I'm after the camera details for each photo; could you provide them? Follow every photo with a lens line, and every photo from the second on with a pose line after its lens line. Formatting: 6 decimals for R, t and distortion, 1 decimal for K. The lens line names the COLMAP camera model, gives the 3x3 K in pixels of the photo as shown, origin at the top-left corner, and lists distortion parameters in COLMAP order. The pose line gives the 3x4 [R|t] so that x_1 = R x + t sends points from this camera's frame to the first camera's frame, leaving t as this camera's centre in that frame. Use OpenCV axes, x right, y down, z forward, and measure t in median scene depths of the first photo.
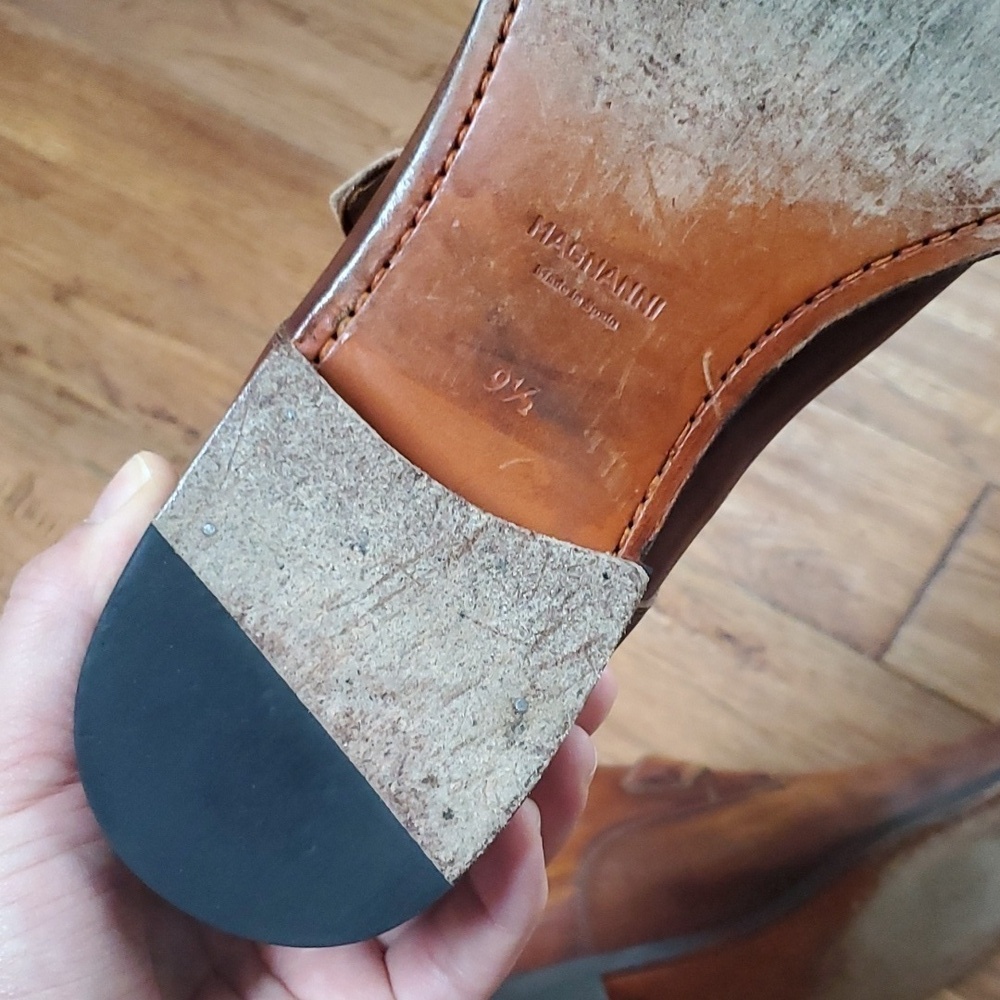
lens RADIAL K [[1169.9, 0, 498.0], [0, 1169.9, 497.2], [0, 0, 1]] dist [0.007406, 0.000000]
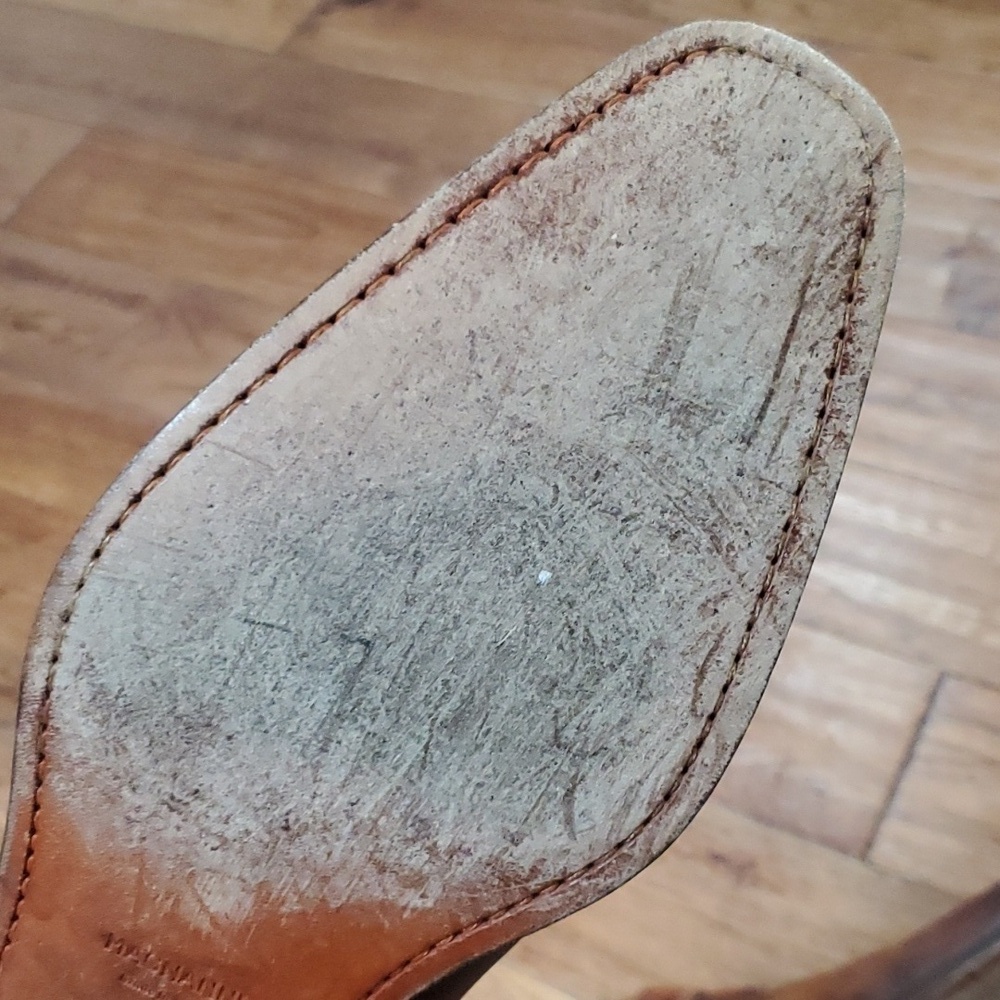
lens RADIAL K [[1169.9, 0, 503.6], [0, 1169.9, 502.6], [0, 0, 1]] dist [0.007406, 0.000000]
pose [[0.979283, -0.144018, -0.142349, 0.587280], [0.149802, 0.988238, 0.030734, -0.607495], [0.136249, -0.051421, 0.989339, 0.045734]]
